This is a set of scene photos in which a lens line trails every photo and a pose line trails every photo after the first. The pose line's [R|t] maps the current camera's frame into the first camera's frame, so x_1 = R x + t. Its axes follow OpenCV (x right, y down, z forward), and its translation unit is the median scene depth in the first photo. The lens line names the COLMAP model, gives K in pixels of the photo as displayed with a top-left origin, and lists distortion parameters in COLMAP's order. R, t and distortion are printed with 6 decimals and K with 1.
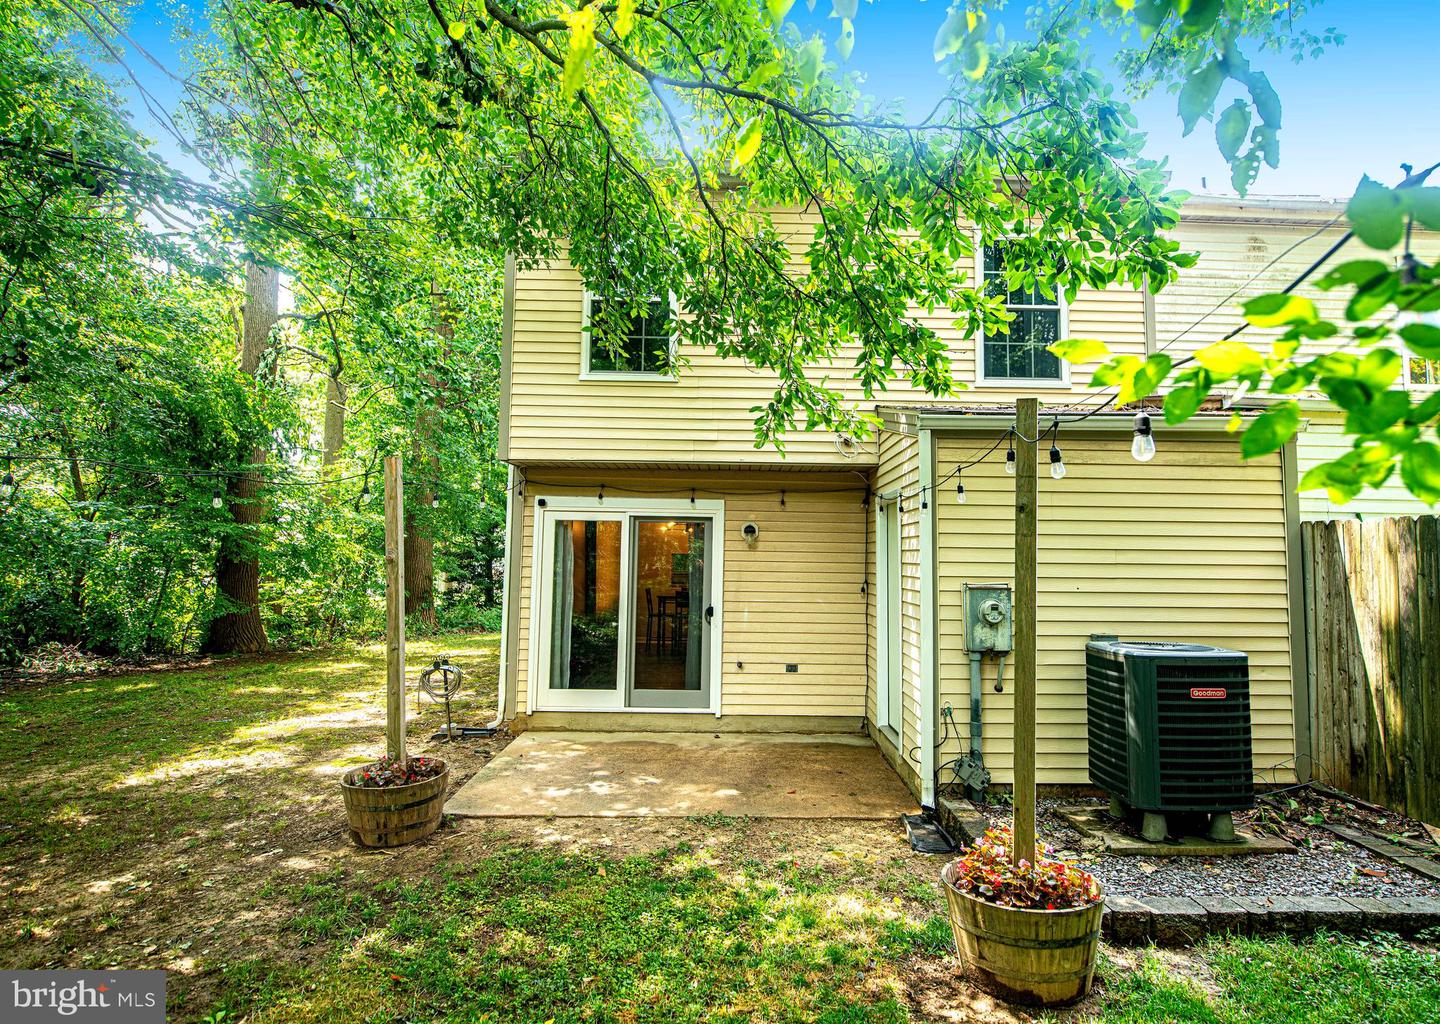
lens RADIAL K [[823.2, 0, 721.1], [0, 823.2, 499.0], [0, 0, 1]] dist [-0.005415, -0.001070]
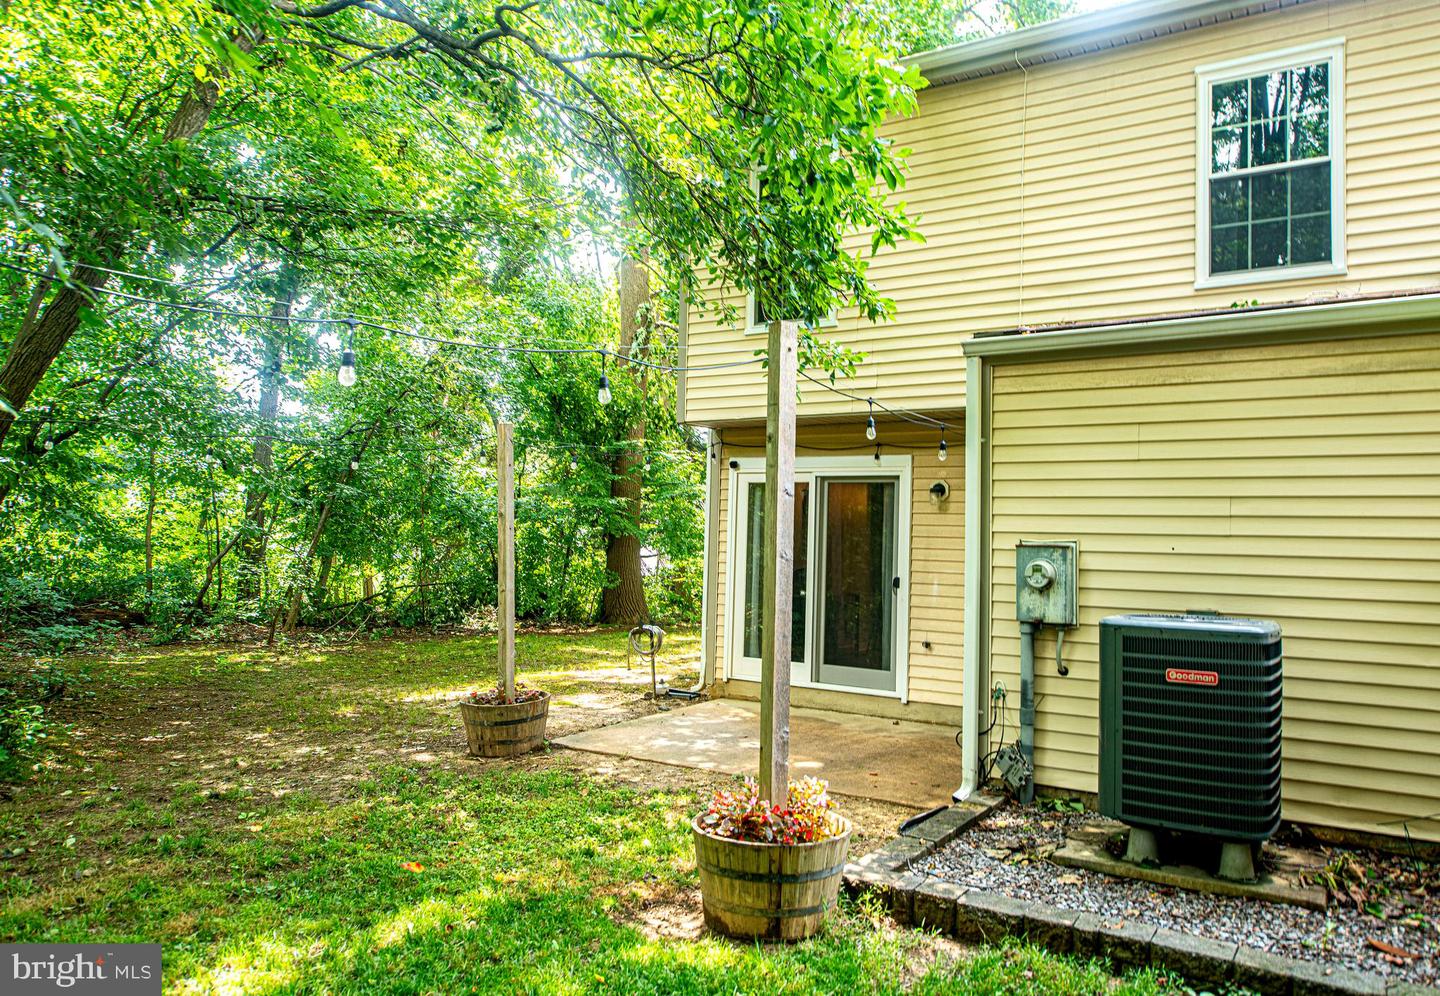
lens RADIAL K [[1020.4, 0, 720.0], [0, 1020.4, 505.3], [0, 0, 1]] dist [0.004379, 0.001828]
pose [[0.832354, -0.008772, -0.554174, 0.521450], [0.022559, 0.999582, 0.018061, 0.036271], [0.553784, -0.027535, 0.832205, -0.010659]]
